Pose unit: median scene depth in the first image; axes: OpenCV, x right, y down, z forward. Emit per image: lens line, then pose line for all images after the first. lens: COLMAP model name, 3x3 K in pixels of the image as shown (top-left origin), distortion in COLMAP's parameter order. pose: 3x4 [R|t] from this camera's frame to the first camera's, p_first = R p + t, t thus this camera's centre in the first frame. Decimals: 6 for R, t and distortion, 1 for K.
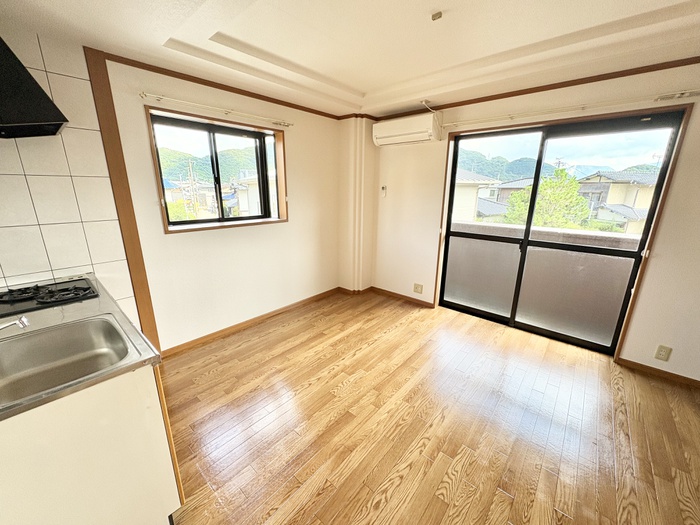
lens RADIAL K [[278.0, 0, 351.1], [0, 278.0, 264.6], [0, 0, 1]] dist [0.002189, 0.000175]
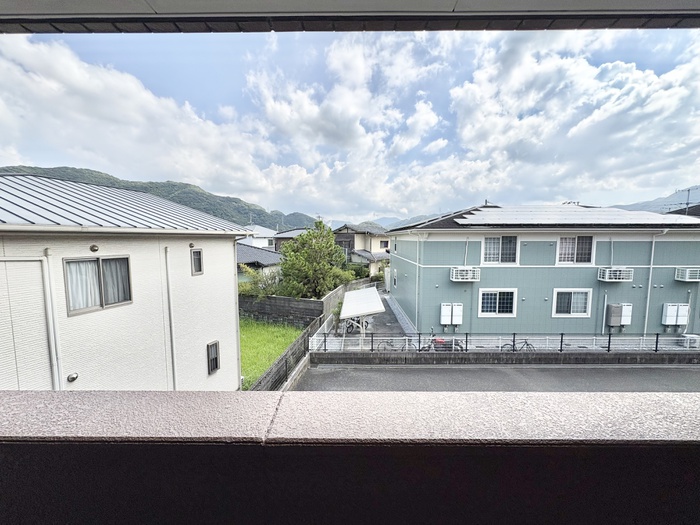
lens RADIAL K [[278.0, 0, 349.9], [0, 278.0, 263.2], [0, 0, 1]] dist [0.002189, 0.000175]
pose [[0.754513, -0.066821, 0.652874, 0.102689], [0.180383, 0.977604, -0.108409, -0.034835], [-0.631008, 0.199563, 0.749668, 0.115150]]
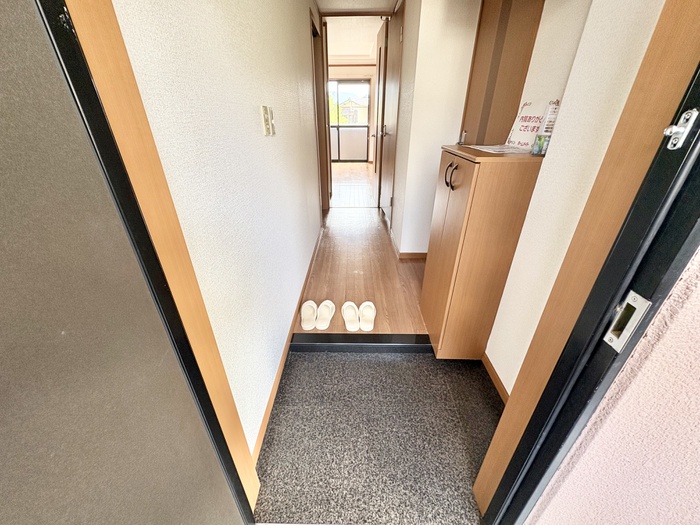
lens RADIAL K [[278.0, 0, 350.4], [0, 278.0, 261.9], [0, 0, 1]] dist [0.002189, 0.000175]
pose [[0.757617, -0.308463, 0.575211, -1.378617], [0.177998, 0.945519, 0.272601, 0.501297], [-0.627960, -0.104140, 0.771247, -1.434083]]
